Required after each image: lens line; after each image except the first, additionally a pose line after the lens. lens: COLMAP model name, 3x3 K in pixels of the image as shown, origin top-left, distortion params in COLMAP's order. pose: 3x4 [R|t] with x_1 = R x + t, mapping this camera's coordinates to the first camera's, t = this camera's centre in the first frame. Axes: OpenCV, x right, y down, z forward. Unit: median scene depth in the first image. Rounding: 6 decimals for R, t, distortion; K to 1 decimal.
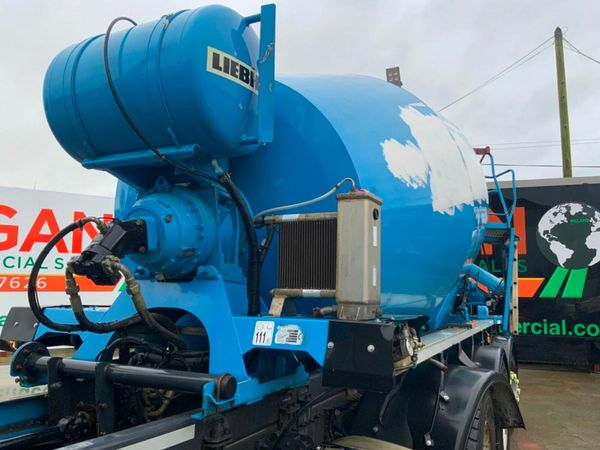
lens RADIAL K [[496.4, 0, 300.0], [0, 496.4, 225.0], [0, 0, 1]] dist [0.138049, -0.269103]
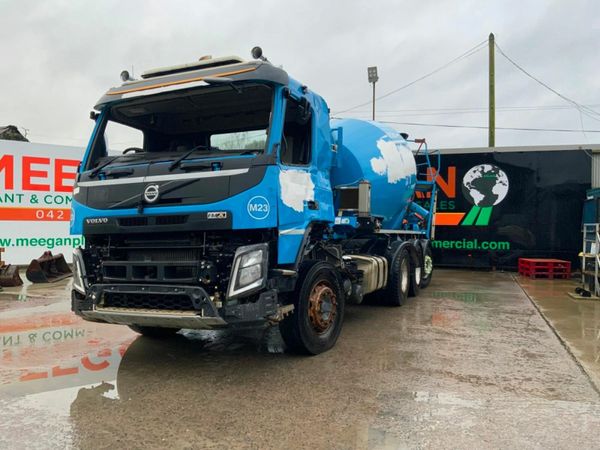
lens RADIAL K [[496.4, 0, 300.0], [0, 496.4, 225.0], [0, 0, 1]] dist [0.138049, -0.269103]
pose [[0.998574, 0.000985, 0.053381, -0.478386], [-0.007152, 0.993287, 0.115451, -0.146519], [-0.052909, -0.115668, 0.991878, -2.263538]]
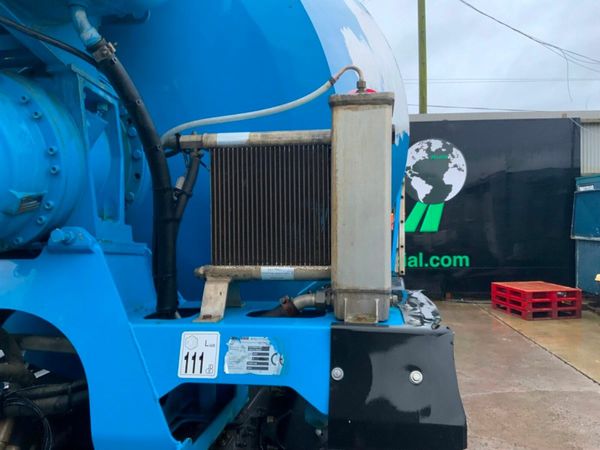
lens RADIAL K [[496.4, 0, 300.0], [0, 496.4, 225.0], [0, 0, 1]] dist [0.138049, -0.269103]
pose [[0.953889, -0.025844, 0.299045, -0.114000], [-0.013127, 0.991741, 0.127581, 0.008607], [-0.299872, -0.125624, 0.945672, 0.429173]]
